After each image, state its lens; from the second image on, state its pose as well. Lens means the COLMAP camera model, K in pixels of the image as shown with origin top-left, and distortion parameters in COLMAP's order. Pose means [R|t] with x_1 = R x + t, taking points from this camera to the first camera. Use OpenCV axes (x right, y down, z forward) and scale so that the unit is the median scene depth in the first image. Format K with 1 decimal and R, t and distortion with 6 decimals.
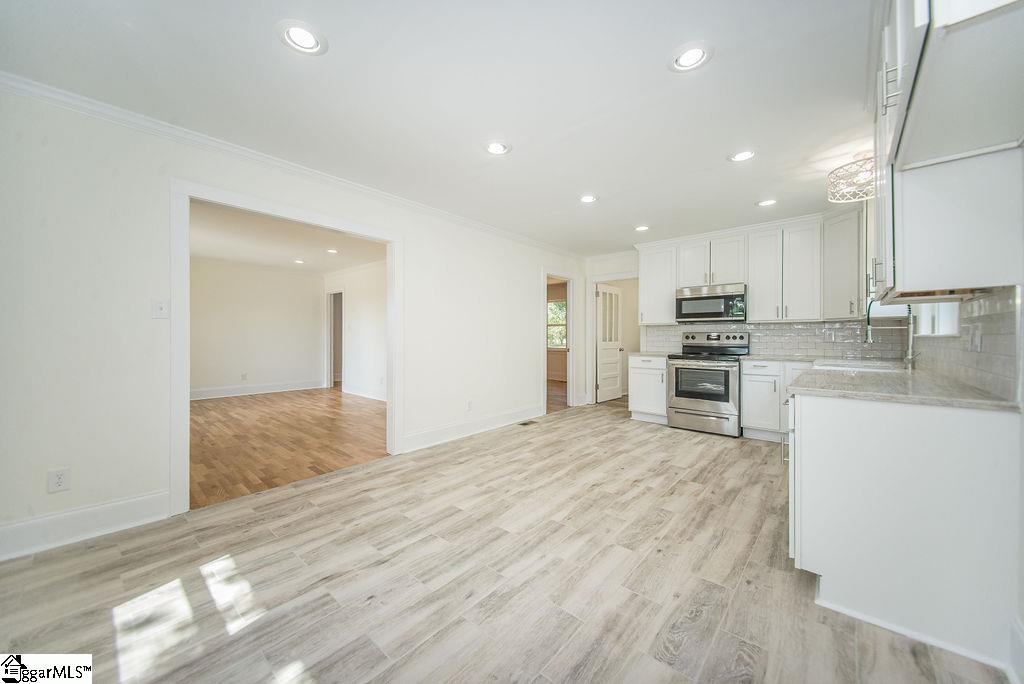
lens RADIAL K [[371.5, 0, 512.6], [0, 371.5, 341.3], [0, 0, 1]] dist [0.021352, -0.007028]
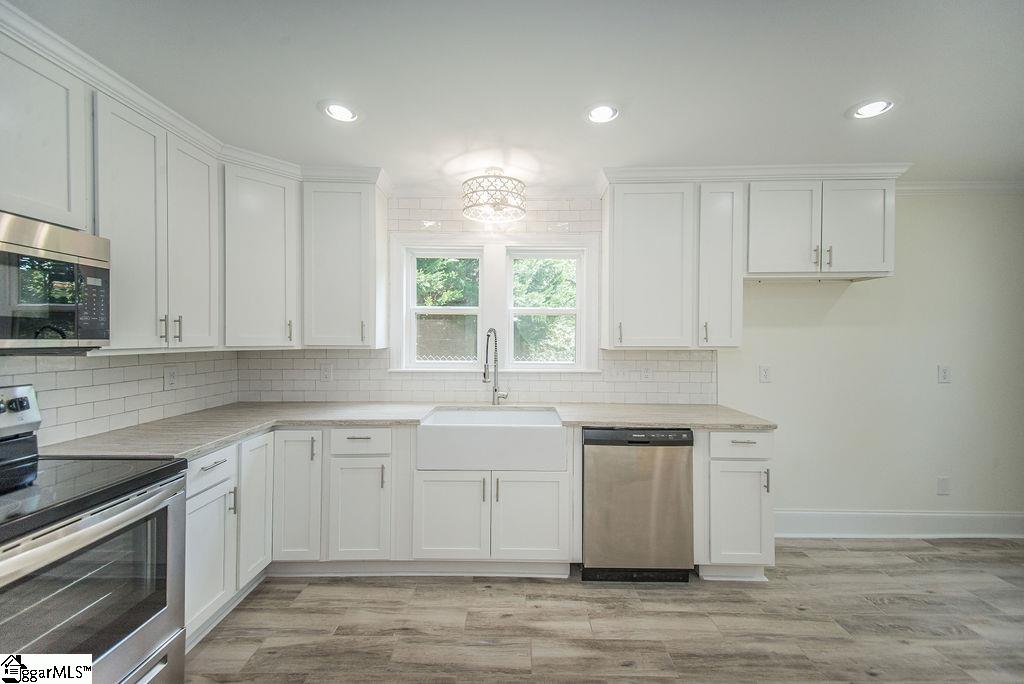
lens RADIAL K [[405.4, 0, 512.4], [0, 405.4, 338.8], [0, 0, 1]] dist [0.018291, -0.004926]
pose [[-0.651272, -0.001747, 0.758843, 0.157981], [0.005374, 0.999962, 0.006915, -0.096646], [-0.758826, 0.008582, -0.651237, 1.420778]]
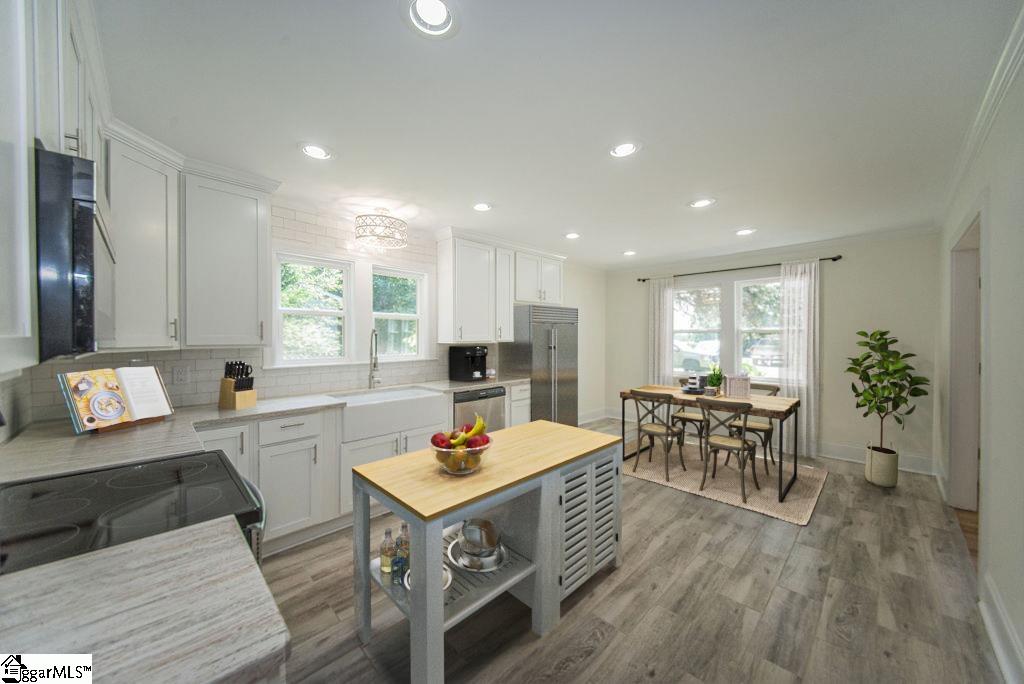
lens RADIAL K [[371.5, 0, 507.5], [0, 371.5, 335.9], [0, 0, 1]] dist [0.021352, -0.007028]
pose [[-0.997020, 0.001548, 0.077130, 0.403065], [0.002759, 0.999874, 0.015606, -0.108762], [-0.077096, 0.015772, -0.996899, 1.899282]]
